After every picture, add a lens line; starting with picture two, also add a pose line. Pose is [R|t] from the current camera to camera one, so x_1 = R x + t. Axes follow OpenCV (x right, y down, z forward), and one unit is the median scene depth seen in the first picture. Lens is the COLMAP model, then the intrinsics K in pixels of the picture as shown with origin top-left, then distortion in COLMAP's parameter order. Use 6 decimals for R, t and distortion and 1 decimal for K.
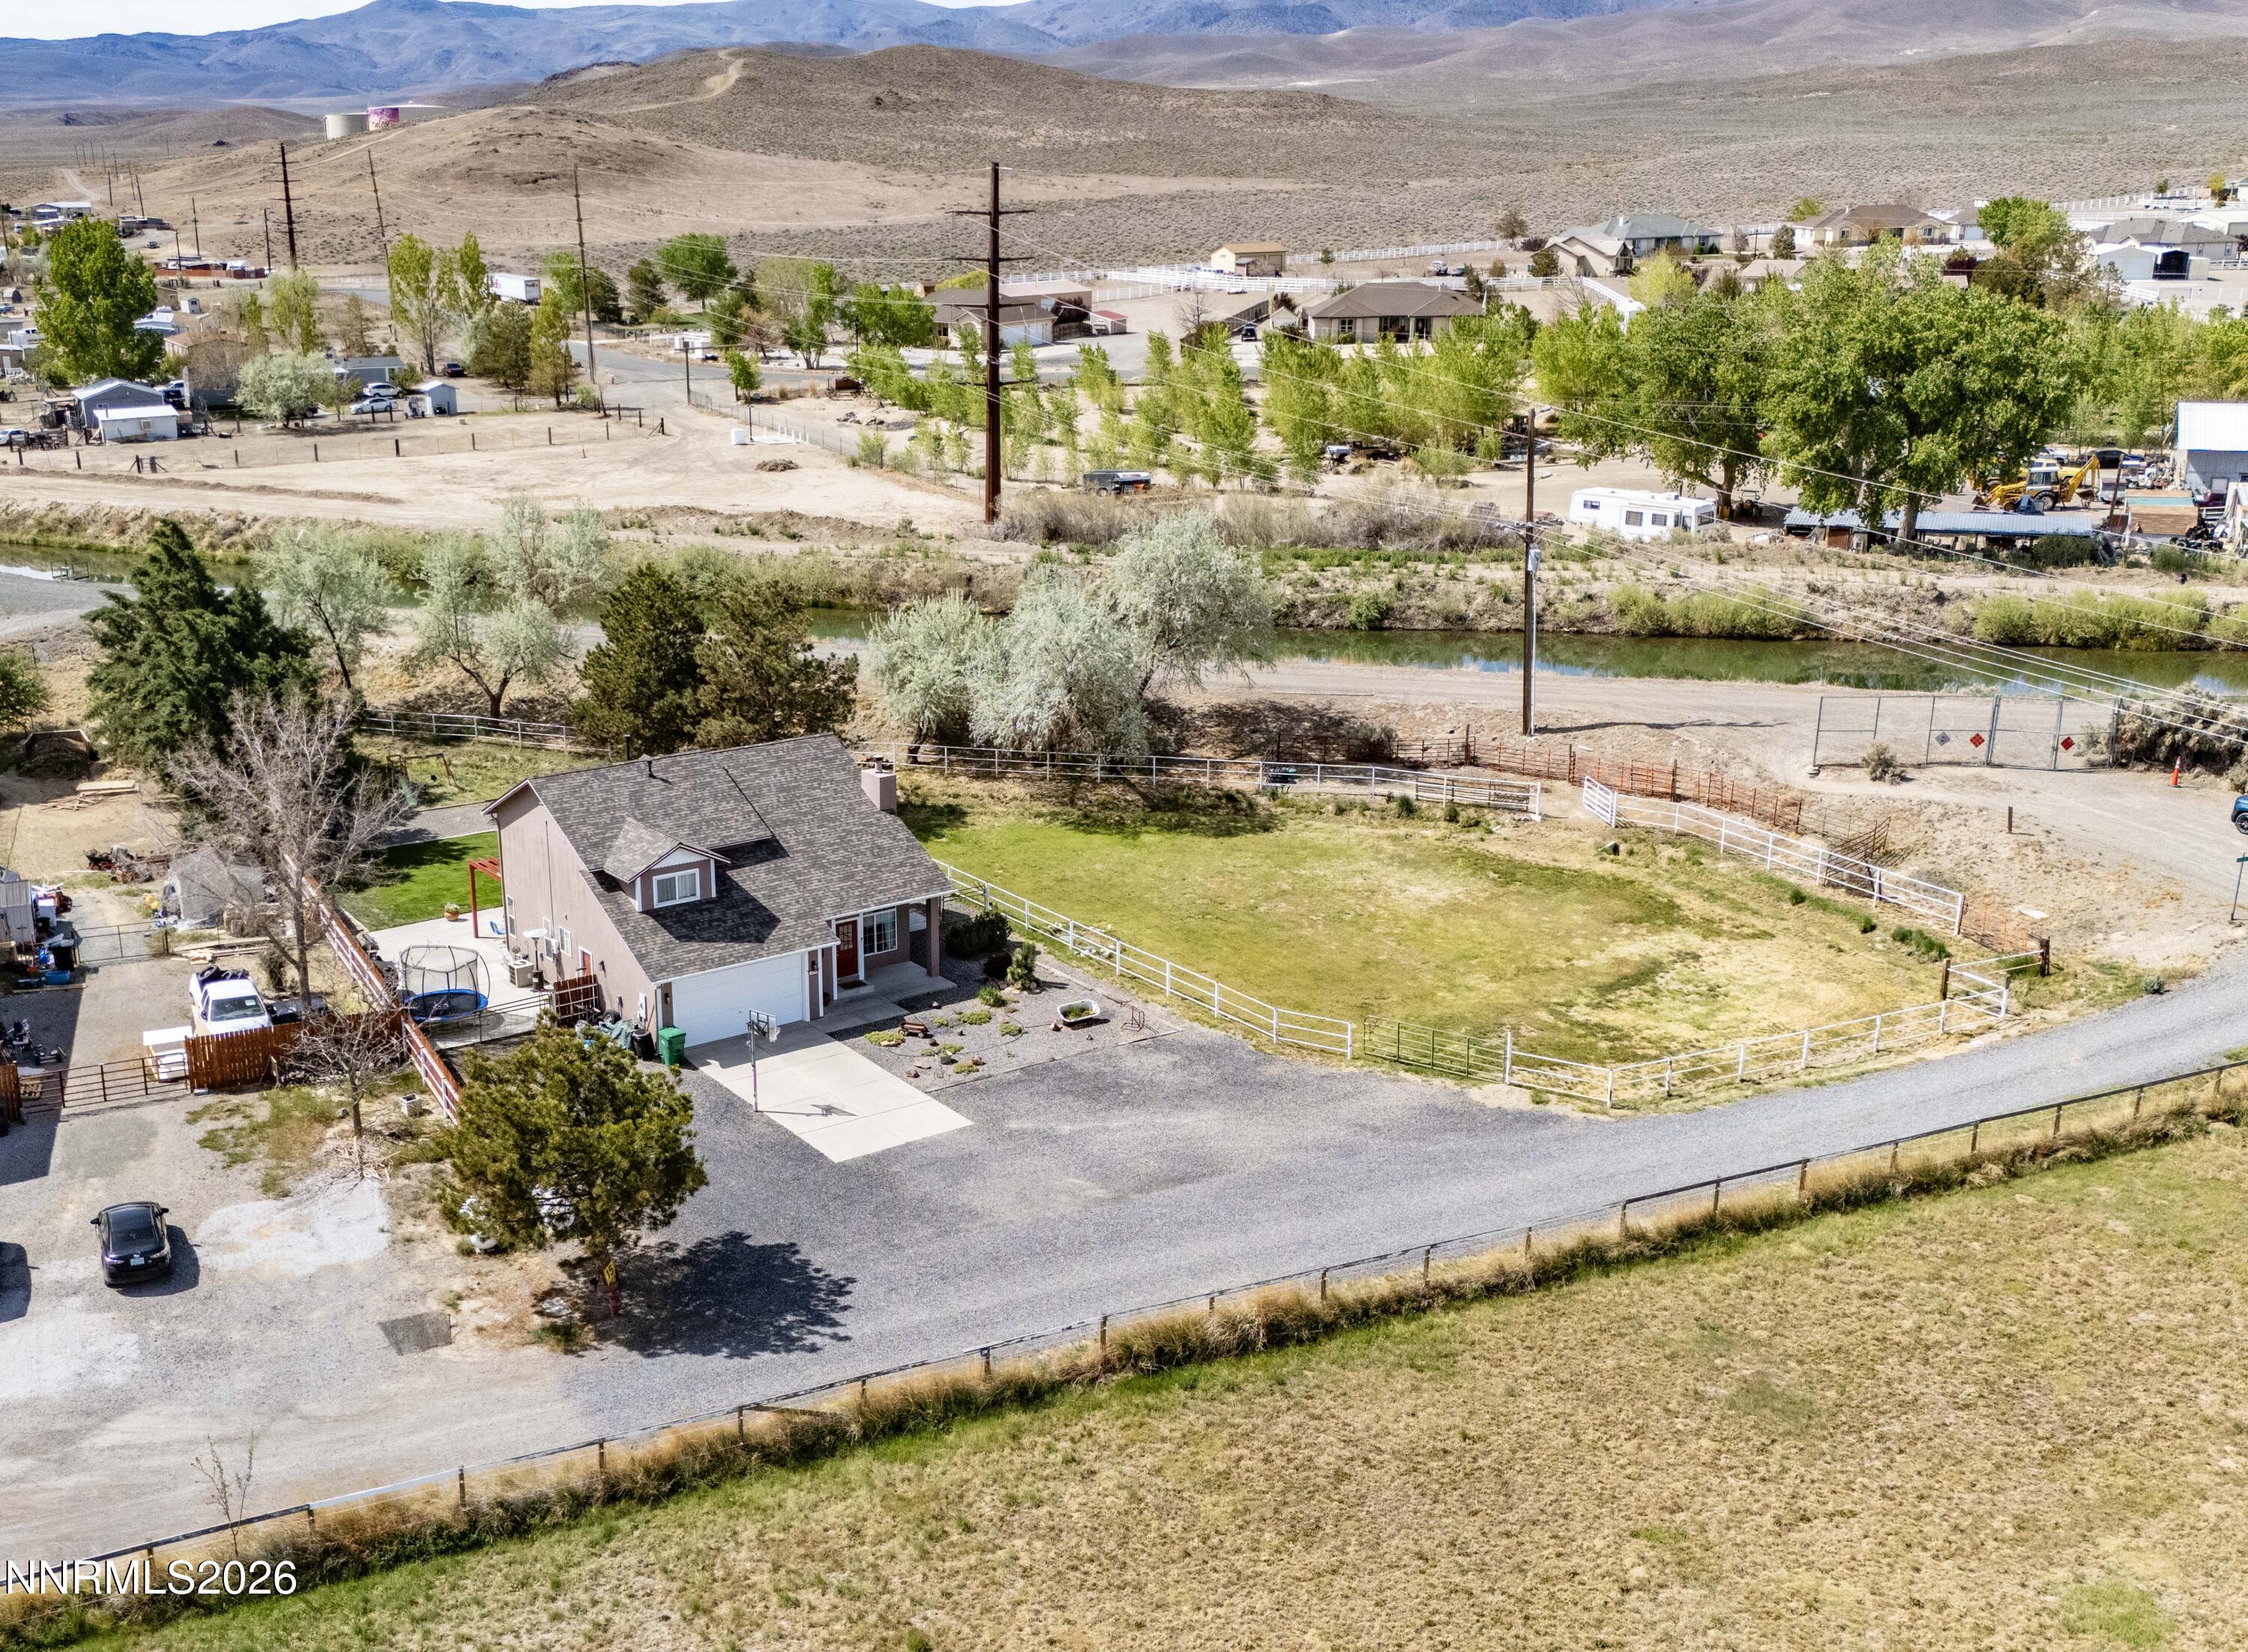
lens RADIAL K [[2334.5, 0, 916.5], [0, 2334.5, 890.5], [0, 0, 1]] dist [0.050781, 0.000000]
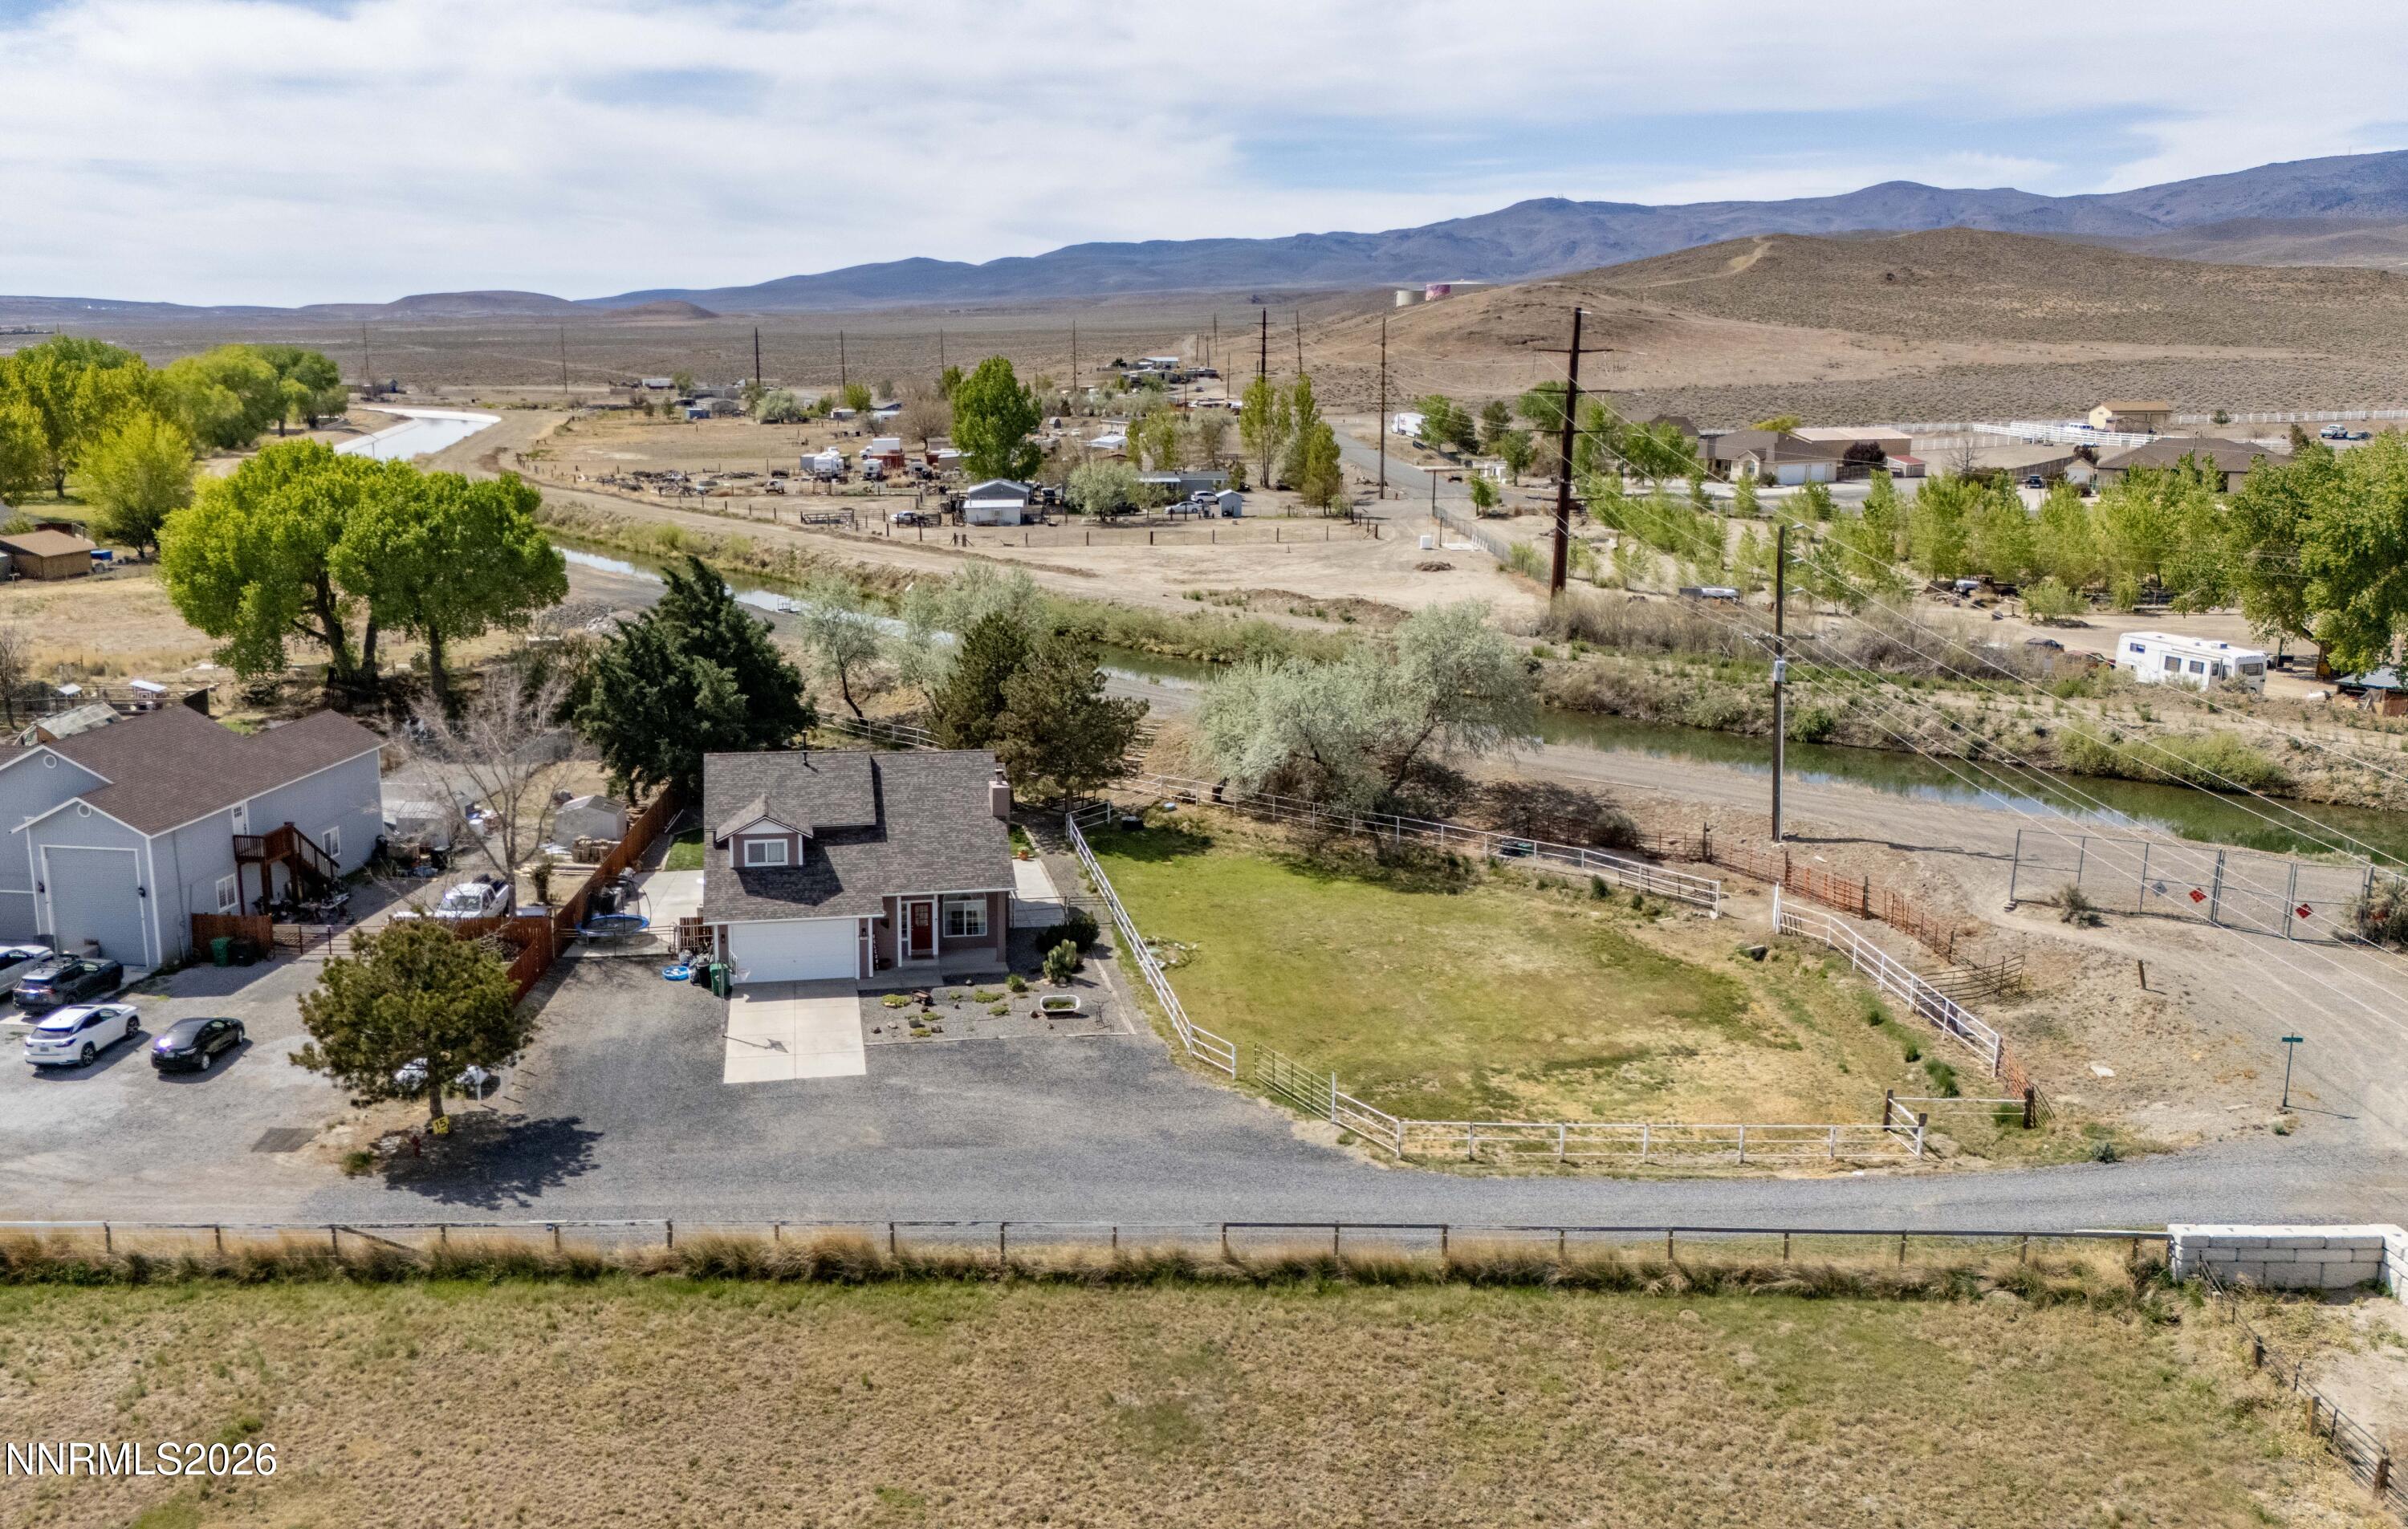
lens RADIAL K [[1989.5, 0, 1072.3], [0, 1989.5, 750.4], [0, 0, 1]] dist [0.080594, -0.063908]
pose [[0.909656, 0.099588, -0.403246, 0.363150], [-0.137455, 0.988307, -0.065996, -0.005731], [0.391959, 0.115462, 0.912709, 0.081290]]
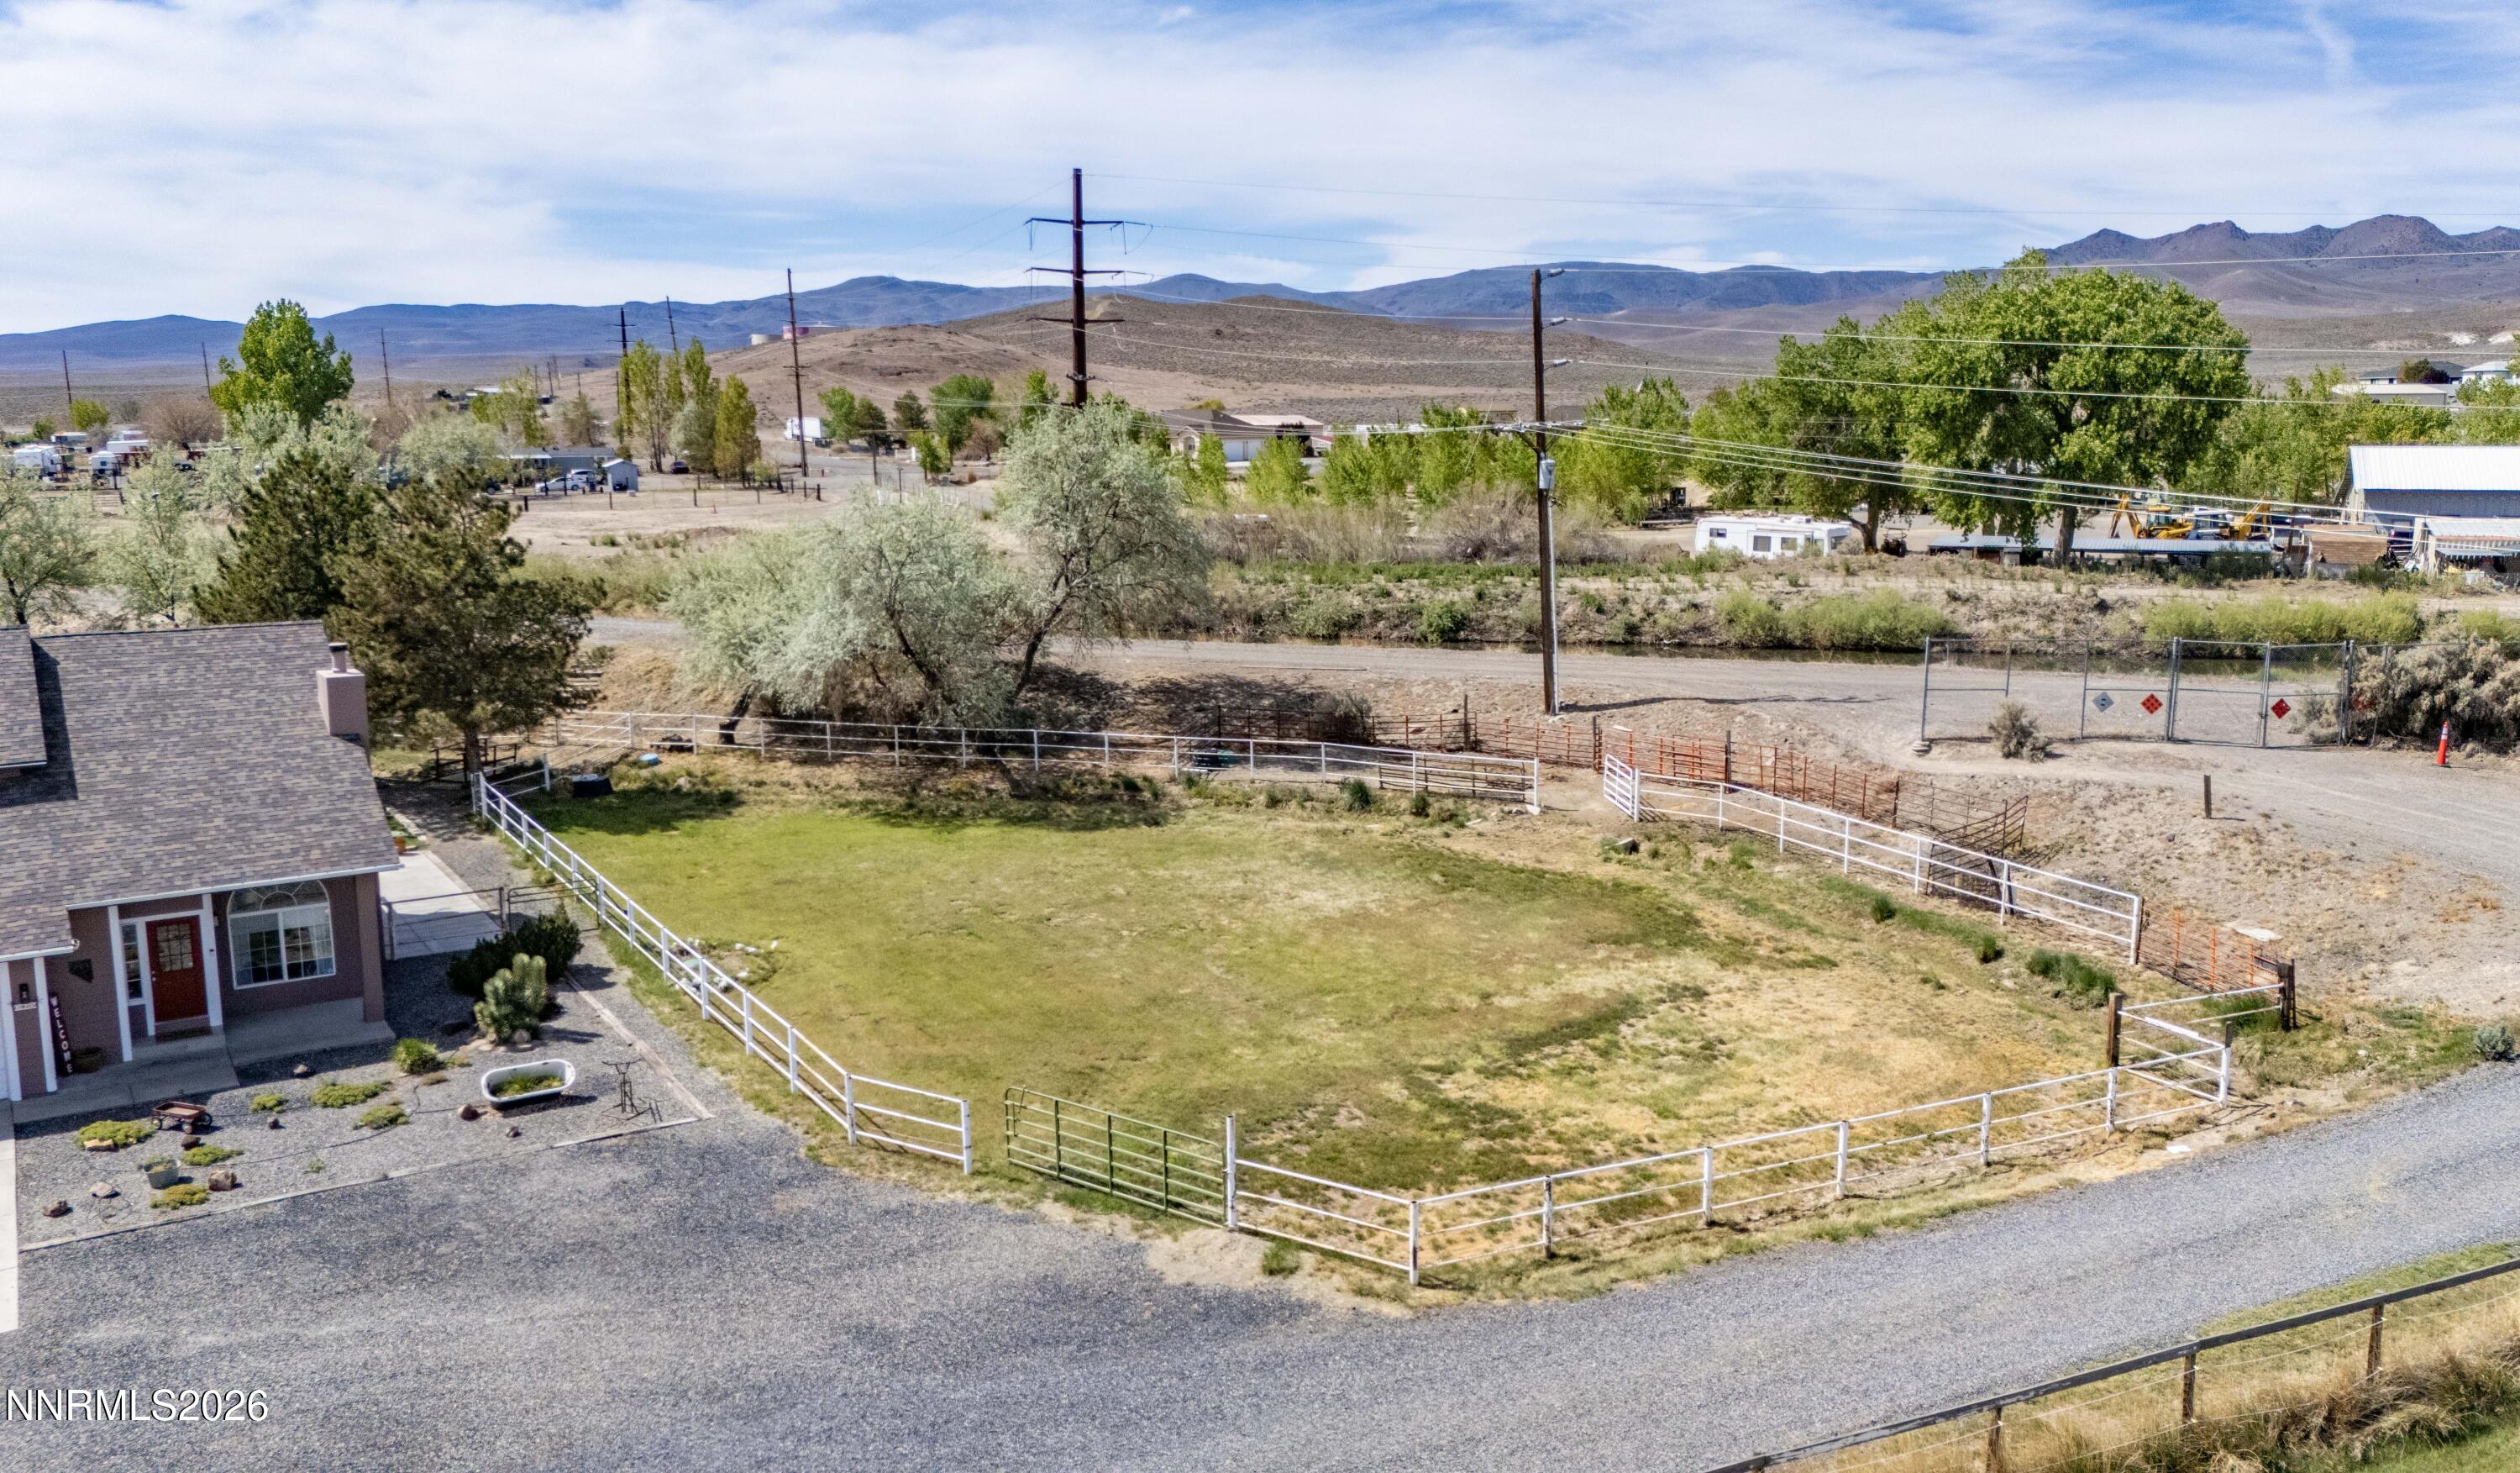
lens RADIAL K [[1928.0, 0, 1321.3], [0, 1928.0, 730.0], [0, 0, 1]] dist [0.097411, -0.094869]
pose [[0.999793, 0.010065, 0.017698, 0.193832], [-0.007515, 0.990307, -0.138693, 0.026365], [-0.018923, 0.138531, 0.990177, 0.432970]]
